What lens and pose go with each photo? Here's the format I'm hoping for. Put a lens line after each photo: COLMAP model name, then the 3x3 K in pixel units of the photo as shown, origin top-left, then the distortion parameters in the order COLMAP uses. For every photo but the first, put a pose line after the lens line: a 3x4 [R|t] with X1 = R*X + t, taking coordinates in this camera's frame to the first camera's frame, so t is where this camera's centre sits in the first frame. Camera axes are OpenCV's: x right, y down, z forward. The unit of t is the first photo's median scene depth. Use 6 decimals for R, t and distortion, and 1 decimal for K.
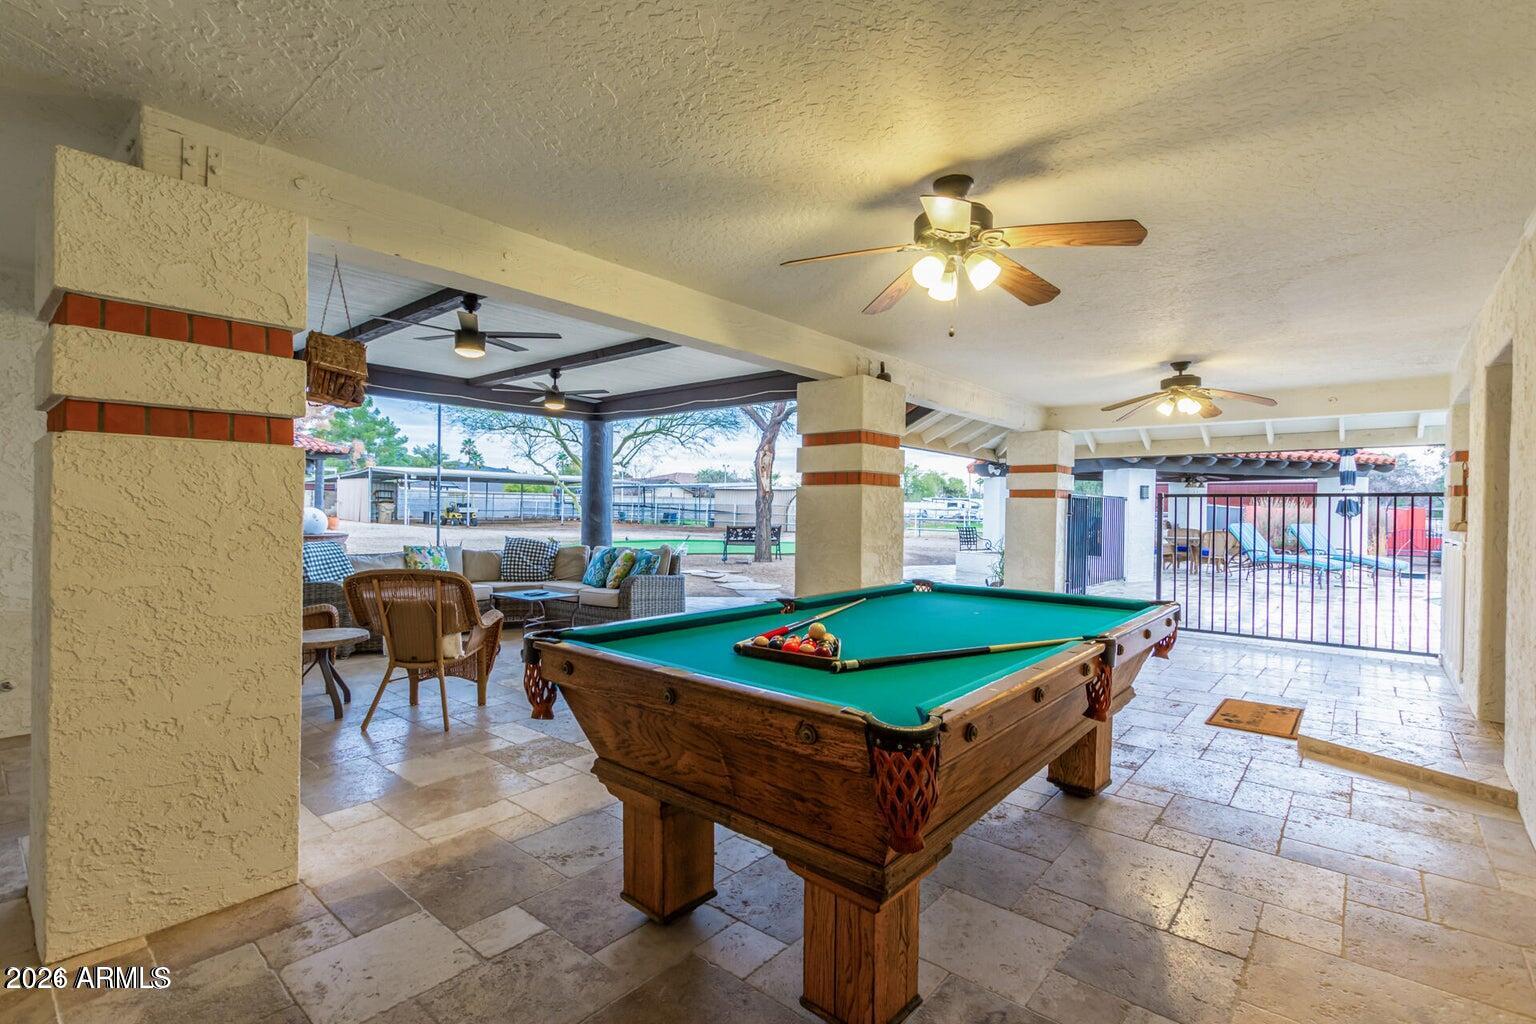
lens RADIAL K [[708.6, 0, 766.4], [0, 708.6, 516.5], [0, 0, 1]] dist [0.000378, -0.000286]
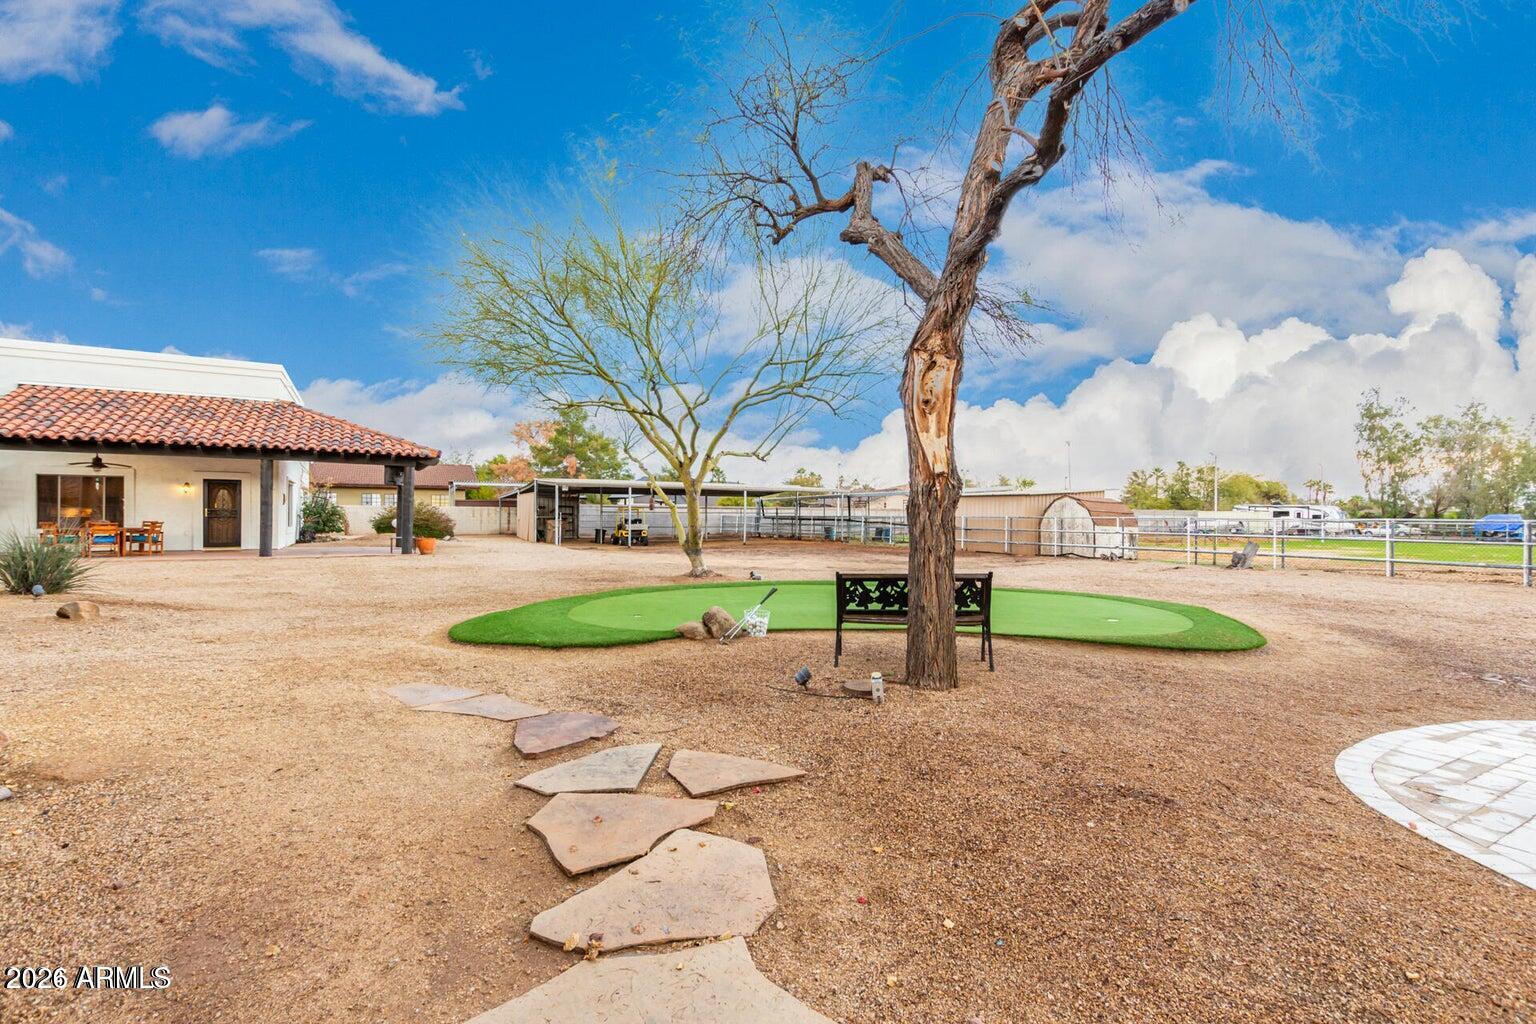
lens RADIAL K [[708.6, 0, 766.4], [0, 708.6, 516.5], [0, 0, 1]] dist [0.000378, -0.000286]
pose [[0.939288, -0.013164, -0.342876, 0.036738], [0.006426, 0.999763, -0.020779, -0.008671], [0.343068, 0.017314, 0.939151, 0.630361]]
